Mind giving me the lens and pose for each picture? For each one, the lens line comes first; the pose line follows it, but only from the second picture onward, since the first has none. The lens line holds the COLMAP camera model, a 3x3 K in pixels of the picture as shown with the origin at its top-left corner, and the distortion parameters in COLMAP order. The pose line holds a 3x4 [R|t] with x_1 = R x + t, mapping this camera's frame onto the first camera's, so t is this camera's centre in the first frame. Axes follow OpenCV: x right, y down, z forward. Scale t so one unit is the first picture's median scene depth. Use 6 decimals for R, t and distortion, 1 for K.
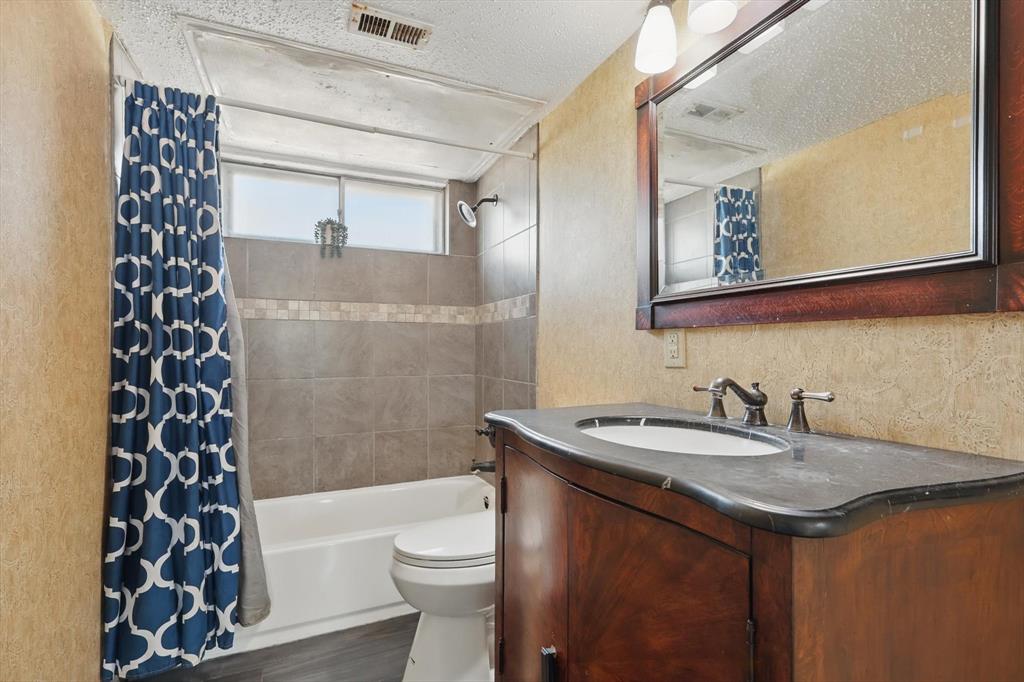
lens RADIAL K [[466.8, 0, 512.3], [0, 466.8, 341.1], [0, 0, 1]] dist [0.012155, 0.002022]
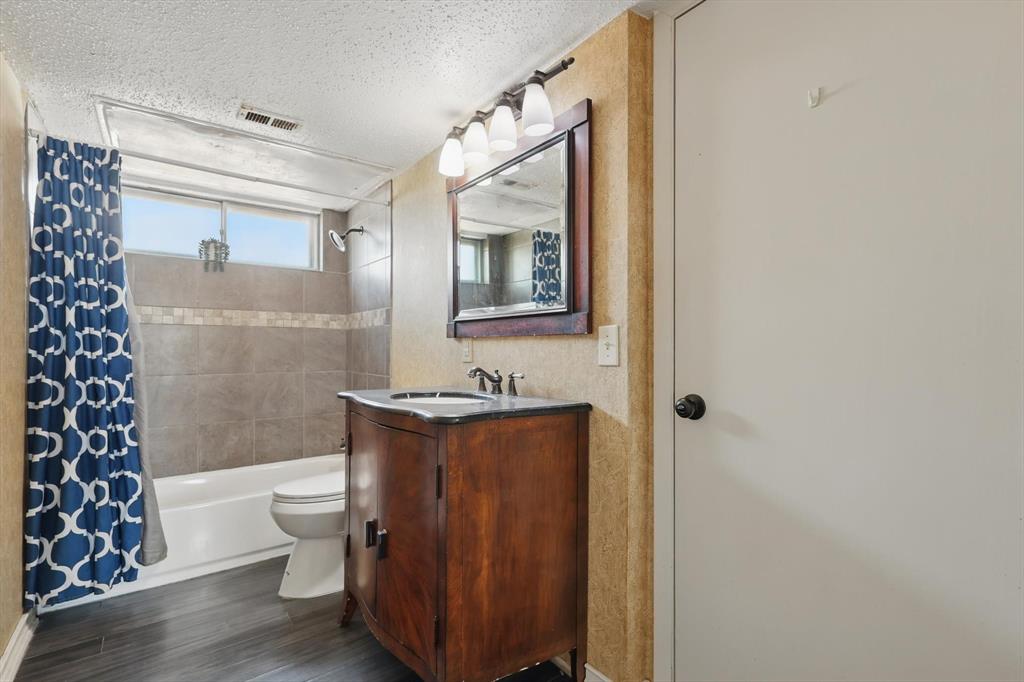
lens RADIAL K [[466.8, 0, 508.8], [0, 466.8, 344.9], [0, 0, 1]] dist [0.012155, 0.002022]
pose [[0.975799, 0.003242, 0.218647, 0.114687], [-0.005253, 0.999949, 0.008621, -0.013147], [-0.218608, -0.009561, 0.975766, -0.468664]]
